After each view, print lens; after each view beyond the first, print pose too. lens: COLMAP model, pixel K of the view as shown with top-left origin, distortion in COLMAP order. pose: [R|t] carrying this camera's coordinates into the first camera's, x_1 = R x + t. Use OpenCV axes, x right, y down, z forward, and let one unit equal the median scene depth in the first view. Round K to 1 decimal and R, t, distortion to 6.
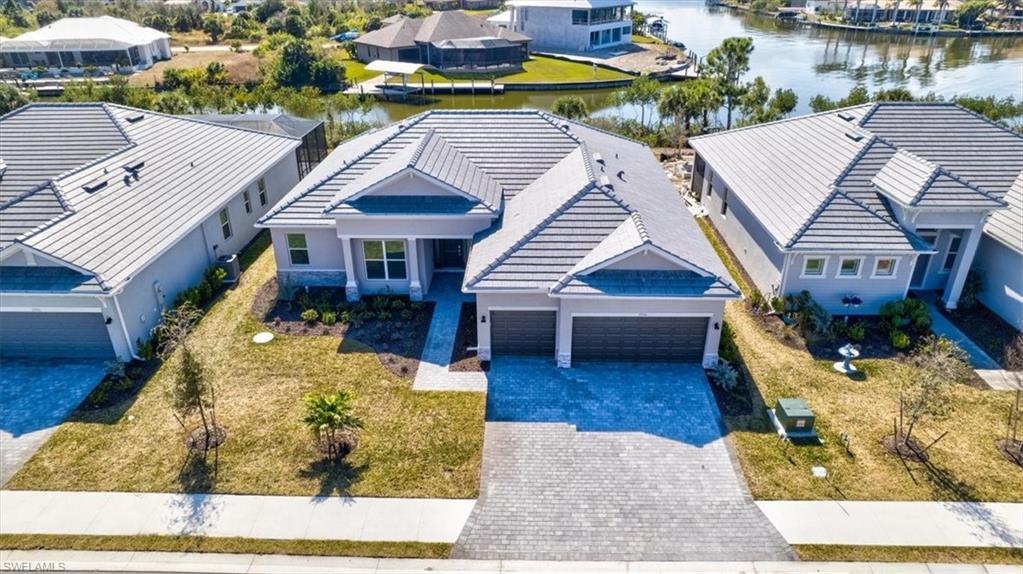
lens RADIAL K [[656.7, 0, 511.5], [0, 656.7, 287.0], [0, 0, 1]] dist [-0.087408, 0.078145]
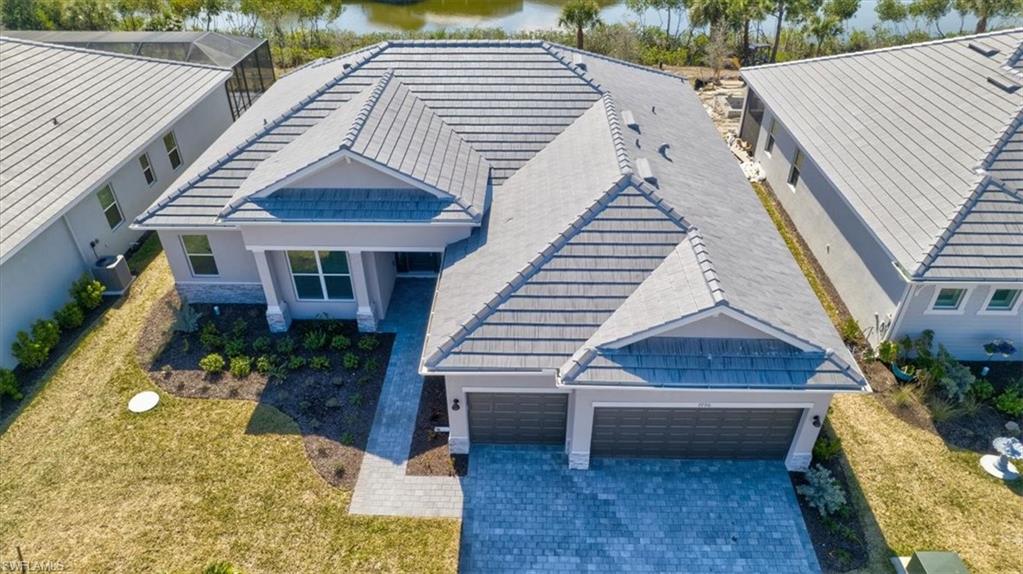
lens RADIAL K [[658.4, 0, 511.5], [0, 658.4, 287.0], [0, 0, 1]] dist [-0.104318, 0.097334]
pose [[0.999997, 0.000612, -0.002392, 0.012183], [-0.000227, 0.987504, 0.157595, -0.149162], [0.002459, -0.157594, 0.987501, 0.338591]]
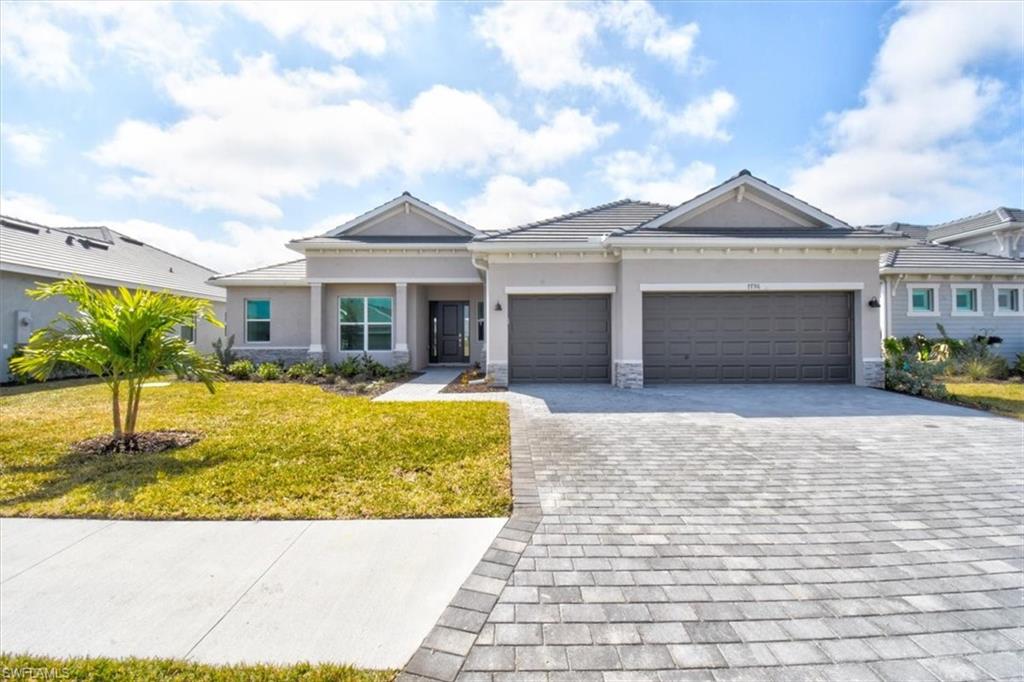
lens RADIAL K [[450.6, 0, 512.0], [0, 450.6, 341.0], [0, 0, 1]] dist [0.000213, -0.013885]
pose [[0.999220, 0.002400, 0.039411, -0.041425], [0.015602, 0.892913, -0.449959, 0.243050], [-0.036271, 0.450223, 0.892179, 0.561244]]
